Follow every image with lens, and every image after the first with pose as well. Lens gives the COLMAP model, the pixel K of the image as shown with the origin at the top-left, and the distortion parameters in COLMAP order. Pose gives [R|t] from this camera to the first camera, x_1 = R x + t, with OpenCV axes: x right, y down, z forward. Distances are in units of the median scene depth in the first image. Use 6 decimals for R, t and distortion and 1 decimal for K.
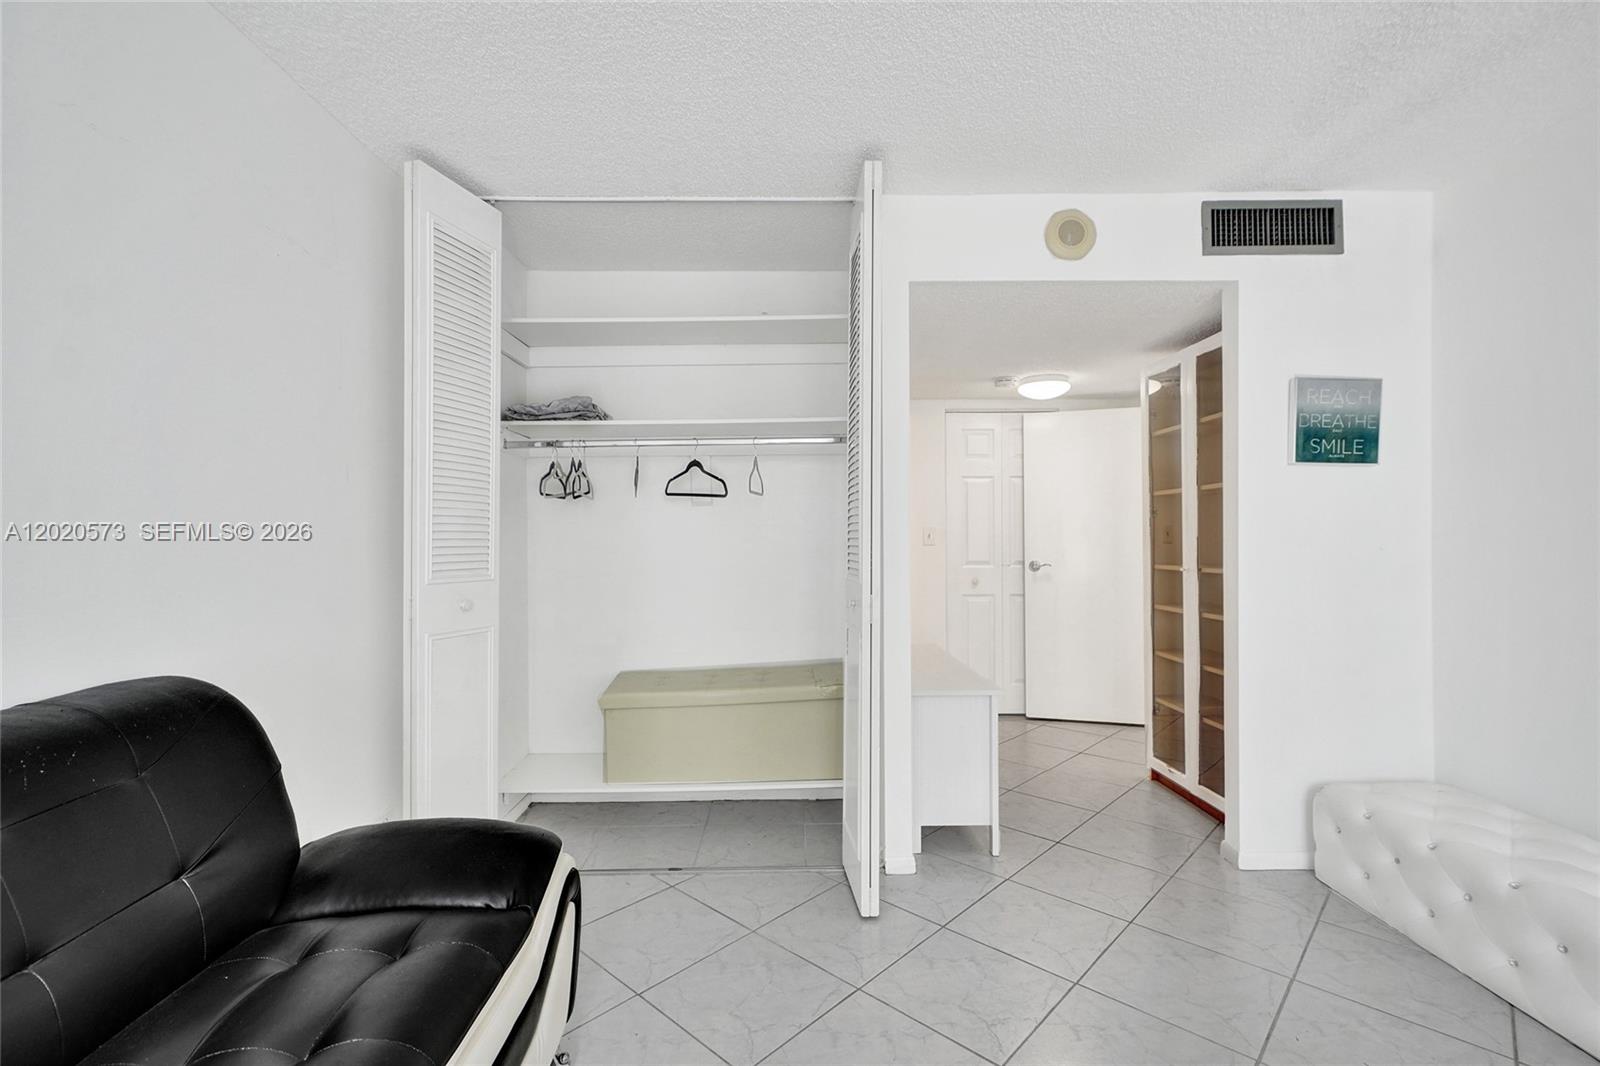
lens RADIAL K [[720.1, 0, 803.7], [0, 720.1, 539.0], [0, 0, 1]] dist [-0.001814, 0.006624]
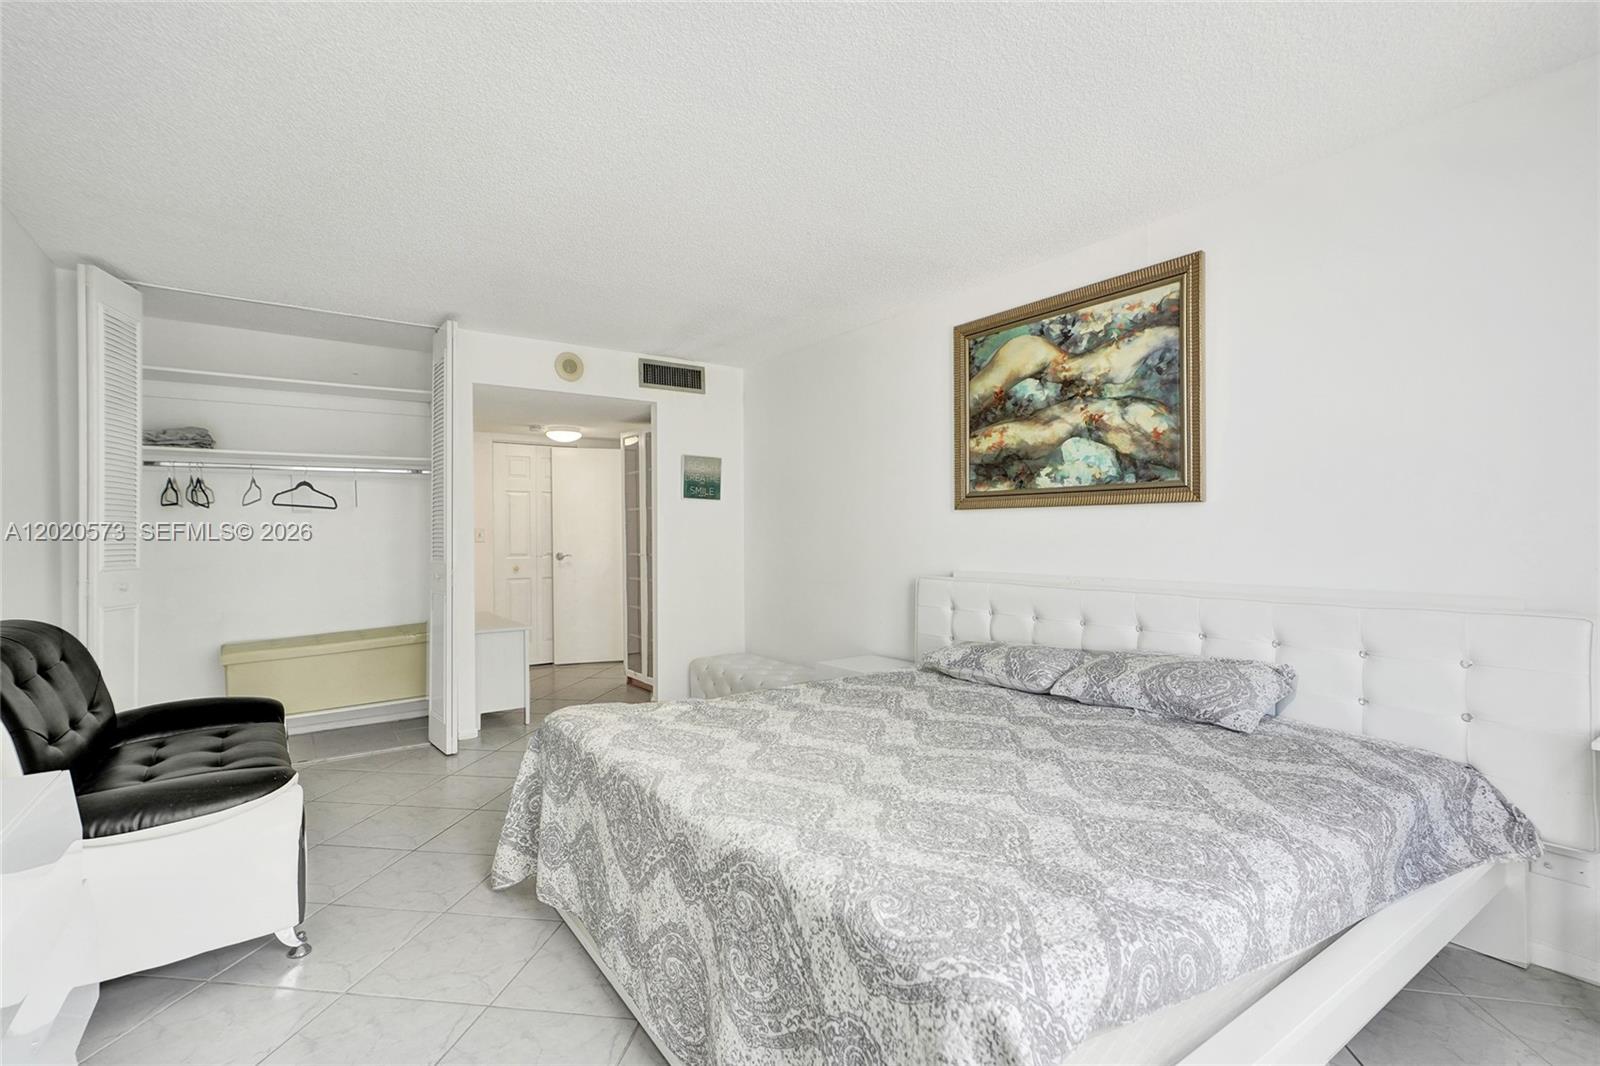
lens RADIAL K [[720.1, 0, 788.5], [0, 720.1, 536.9], [0, 0, 1]] dist [-0.001814, 0.006624]
pose [[0.830450, -0.002646, 0.557087, -0.174014], [0.002688, 0.999996, 0.000743, -0.000174], [-0.557087, 0.000880, 0.830454, -0.783850]]
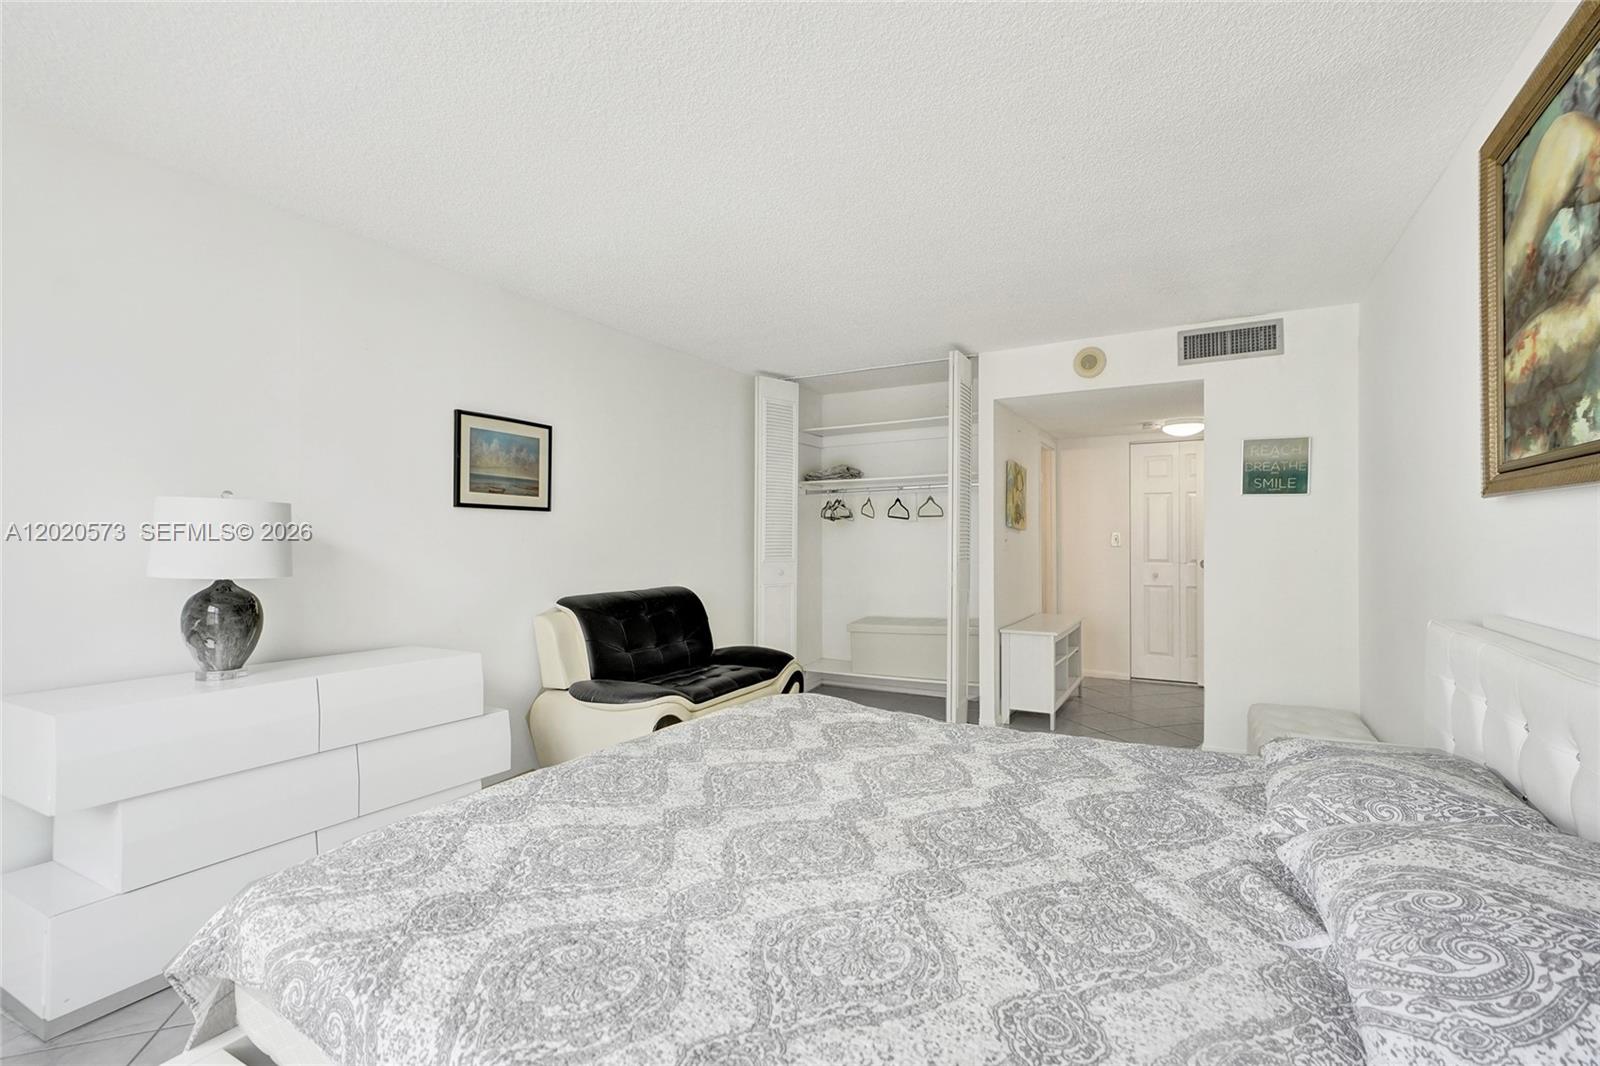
lens RADIAL K [[720.1, 0, 813.1], [0, 720.1, 536.0], [0, 0, 1]] dist [-0.001814, 0.006624]
pose [[0.874561, -0.000423, -0.484915, 0.613542], [-0.002107, 0.999987, -0.004673, -0.007323], [0.484911, 0.005108, 0.874549, -0.777735]]
